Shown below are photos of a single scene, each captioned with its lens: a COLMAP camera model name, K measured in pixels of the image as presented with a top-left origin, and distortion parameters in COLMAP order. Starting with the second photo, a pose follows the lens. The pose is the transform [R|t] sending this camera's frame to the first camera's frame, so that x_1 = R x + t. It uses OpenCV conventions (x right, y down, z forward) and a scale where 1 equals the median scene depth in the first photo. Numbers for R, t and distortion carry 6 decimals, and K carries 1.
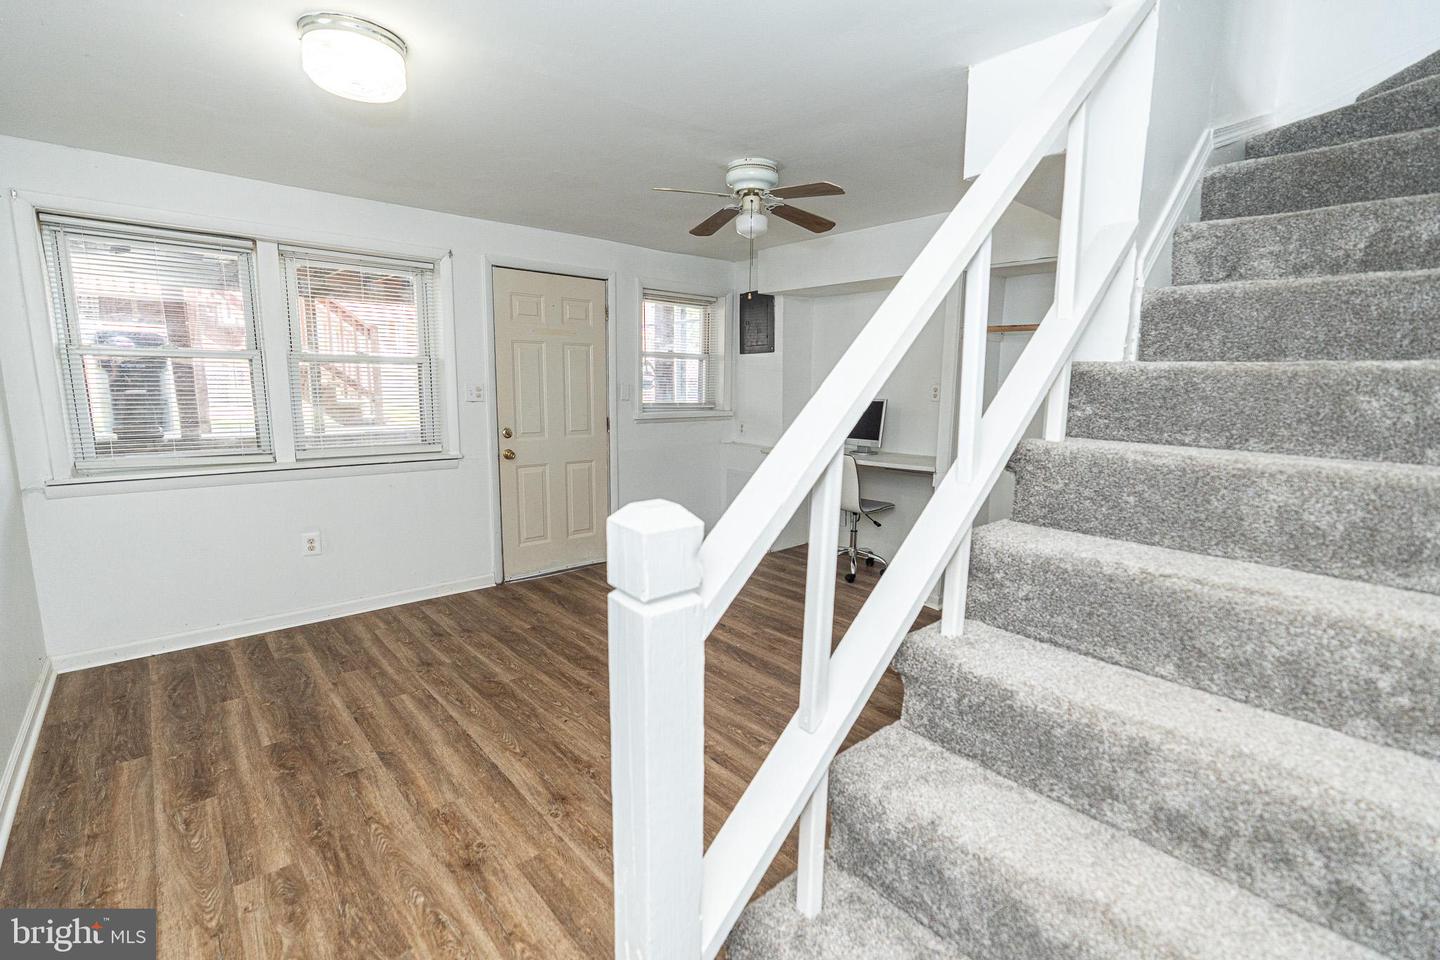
lens RADIAL K [[656.9, 0, 727.5], [0, 656.9, 480.9], [0, 0, 1]] dist [-0.000107, 0.000198]
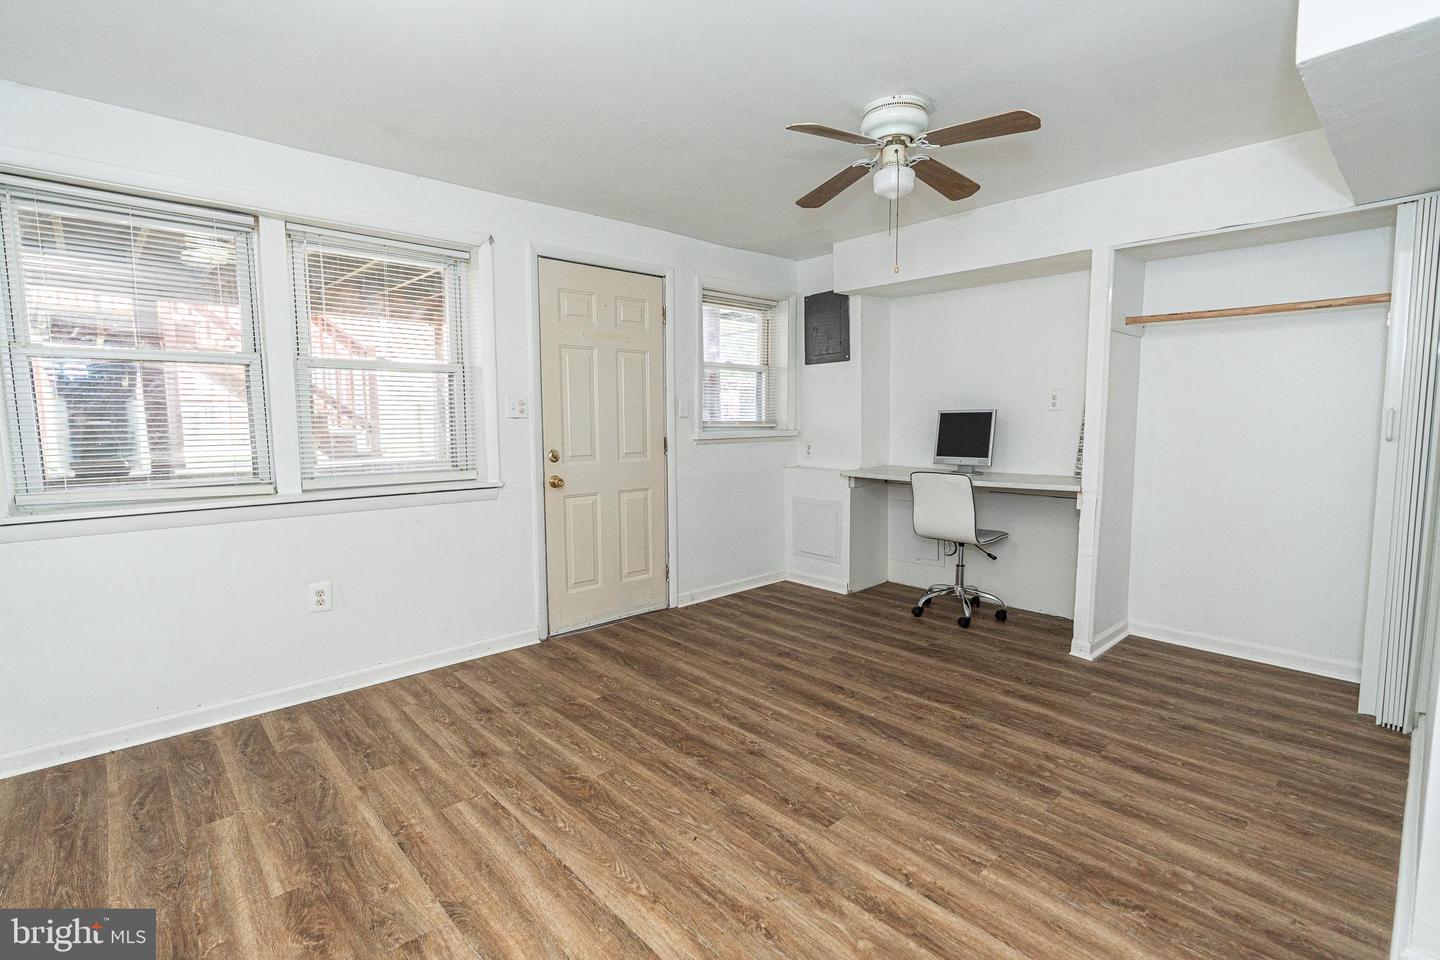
lens RADIAL K [[656.9, 0, 711.8], [0, 656.9, 482.8], [0, 0, 1]] dist [-0.000107, 0.000198]
pose [[0.999586, -0.019276, 0.021350, -0.178998], [0.020424, 0.998281, -0.054938, 0.012291], [-0.020254, 0.055352, 0.998261, 0.197040]]
